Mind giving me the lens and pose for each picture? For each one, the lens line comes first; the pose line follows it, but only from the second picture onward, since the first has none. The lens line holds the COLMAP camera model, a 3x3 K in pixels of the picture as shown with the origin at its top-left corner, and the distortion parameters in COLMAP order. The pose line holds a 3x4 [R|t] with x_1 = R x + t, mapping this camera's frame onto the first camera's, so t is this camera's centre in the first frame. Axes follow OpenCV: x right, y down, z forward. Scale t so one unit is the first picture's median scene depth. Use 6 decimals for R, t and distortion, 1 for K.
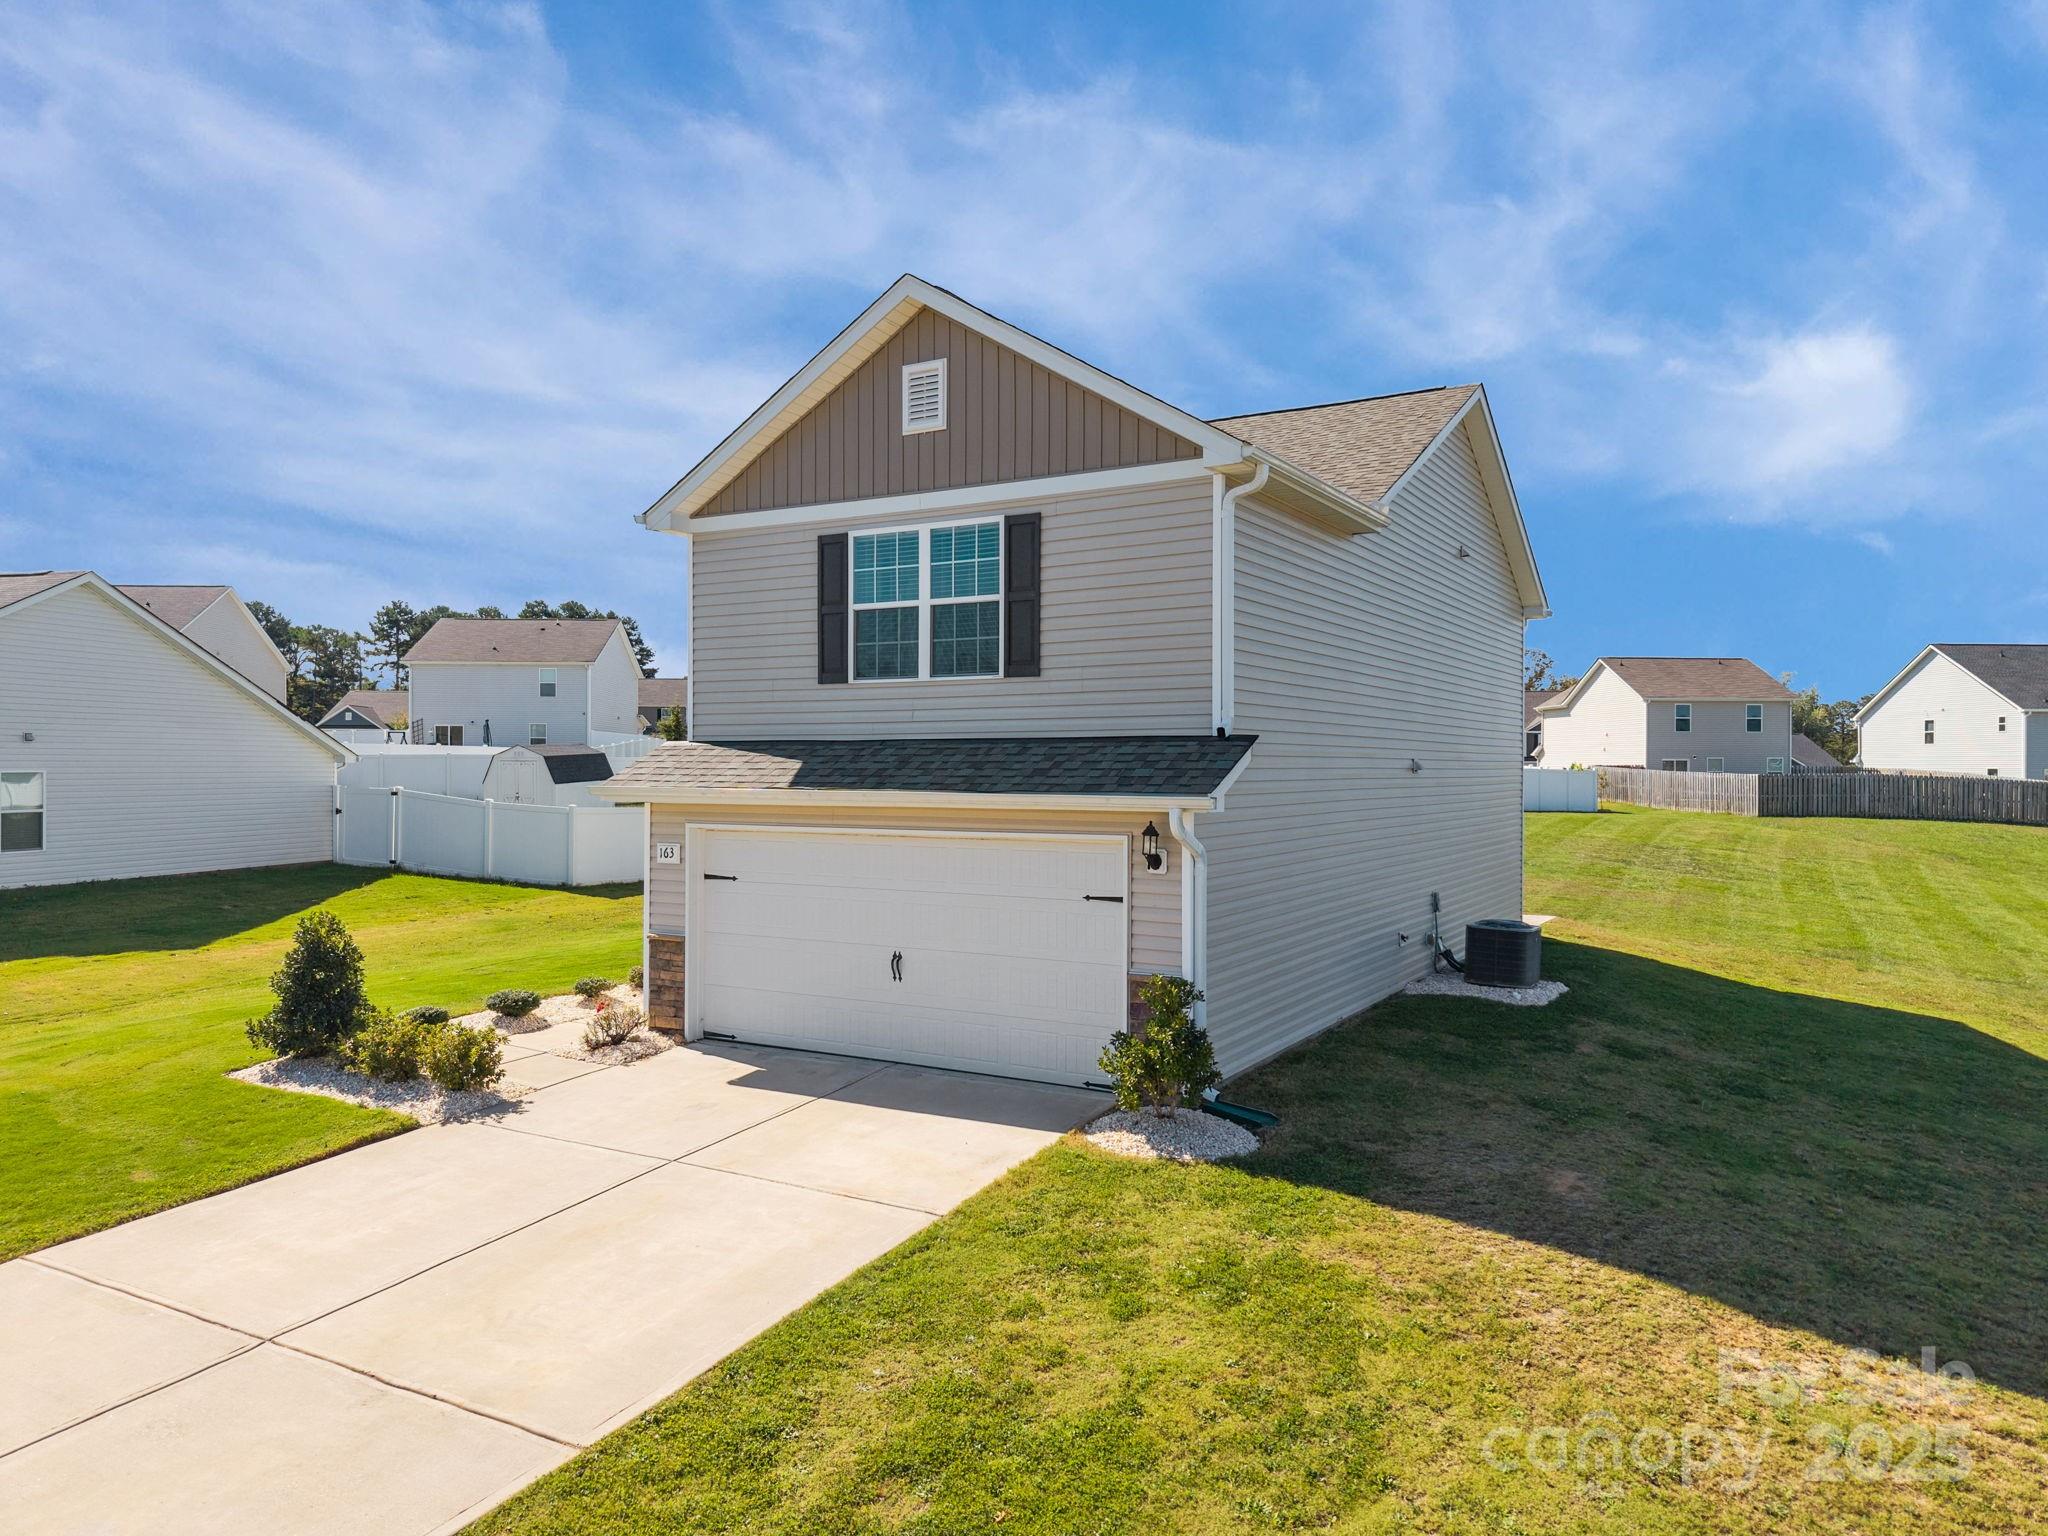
lens RADIAL K [[1379.7, 0, 1025.9], [0, 1379.7, 771.1], [0, 0, 1]] dist [0.004438, 0.000594]
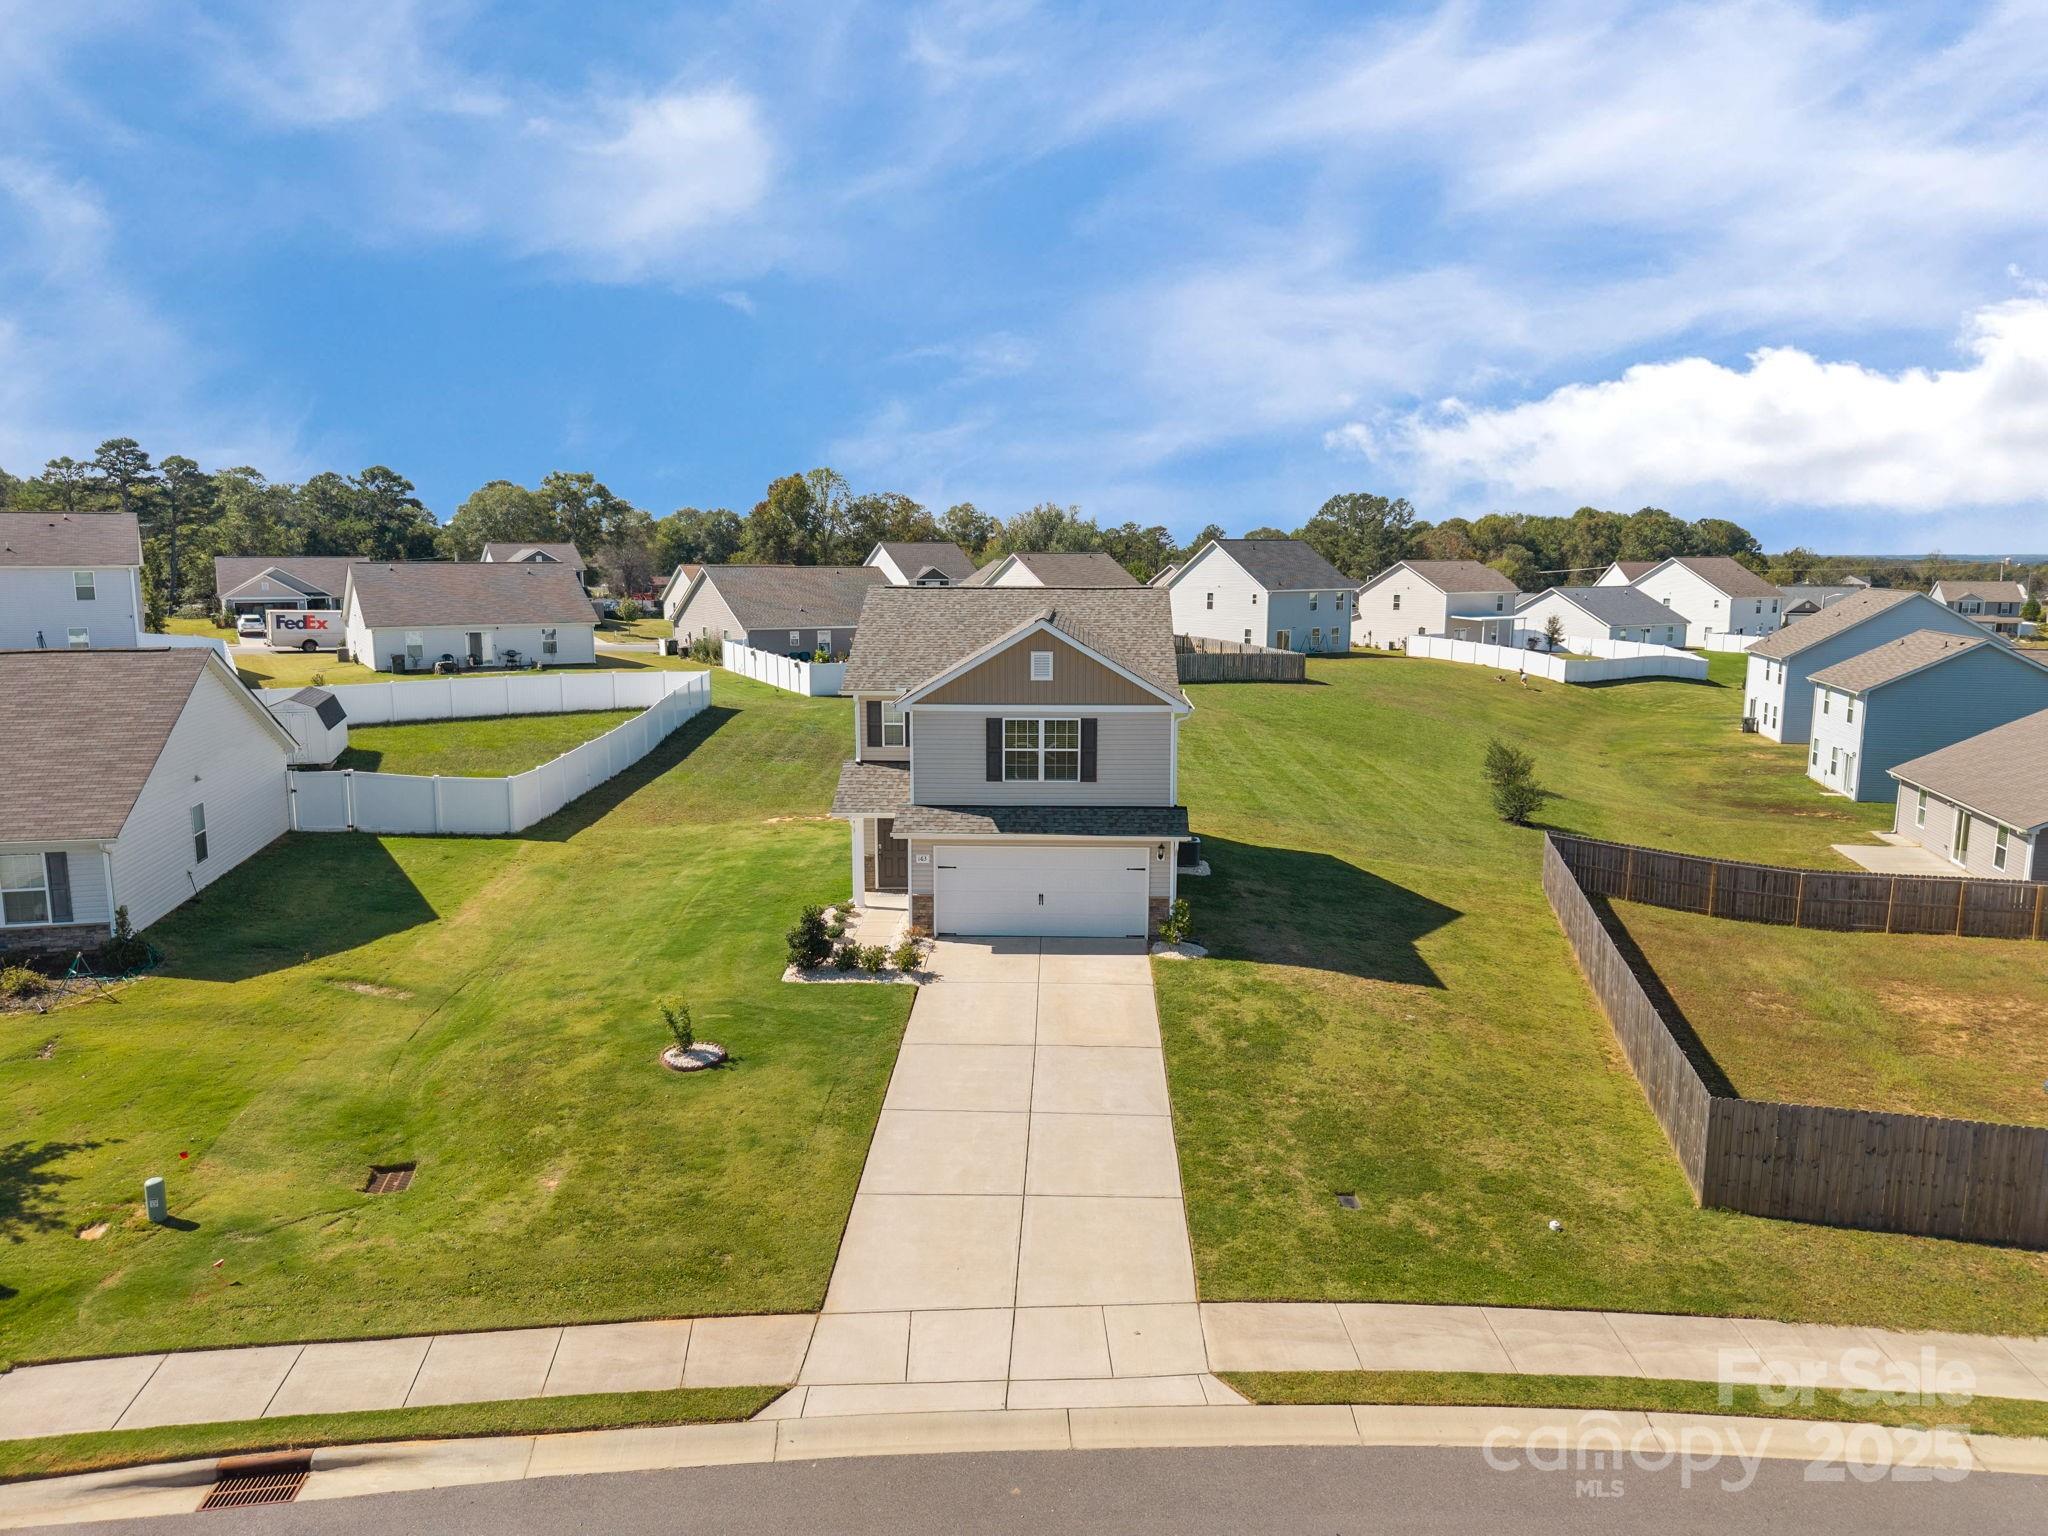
lens RADIAL K [[1369.8, 0, 1024.1], [0, 1369.8, 763.8], [0, 0, 1]] dist [0.047818, -0.055833]
pose [[0.881531, -0.071707, 0.466648, -1.220957], [0.003226, 0.989290, 0.145925, -0.447163], [-0.472114, -0.127132, 0.872322, -1.077542]]
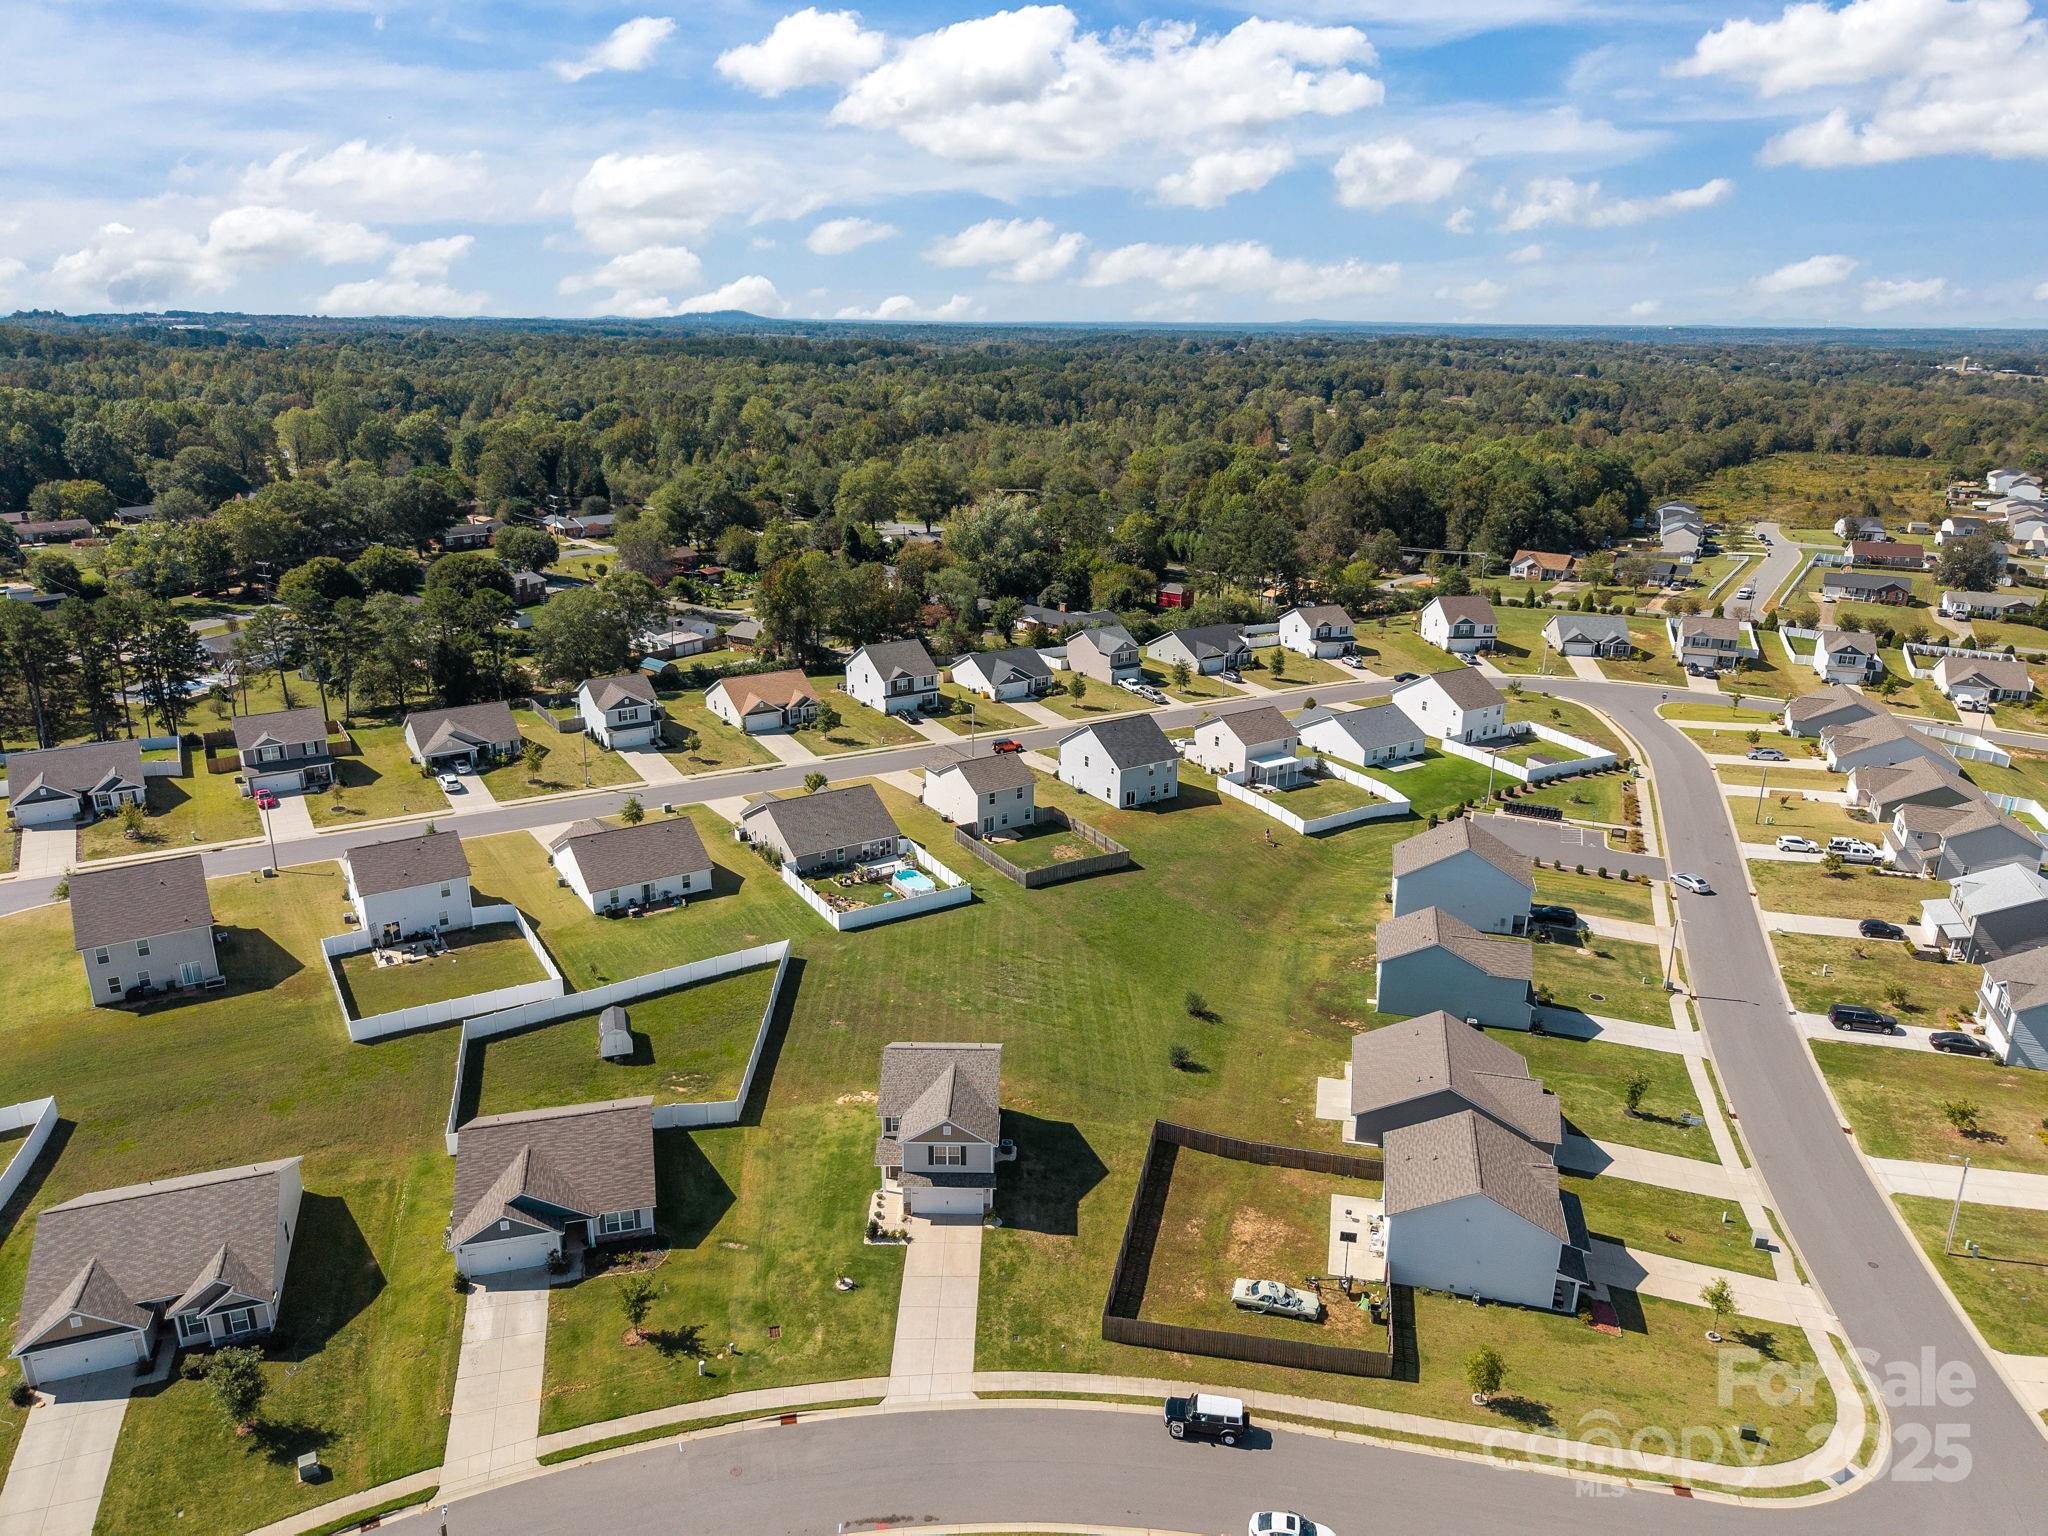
lens RADIAL K [[1379.7, 0, 1025.9], [0, 1379.7, 771.1], [0, 0, 1]] dist [0.004438, 0.000594]
pose [[0.869362, -0.148451, 0.471350, -2.796604], [-0.005338, 0.950936, 0.309342, -4.235978], [-0.494146, -0.271447, 0.825915, -4.568675]]
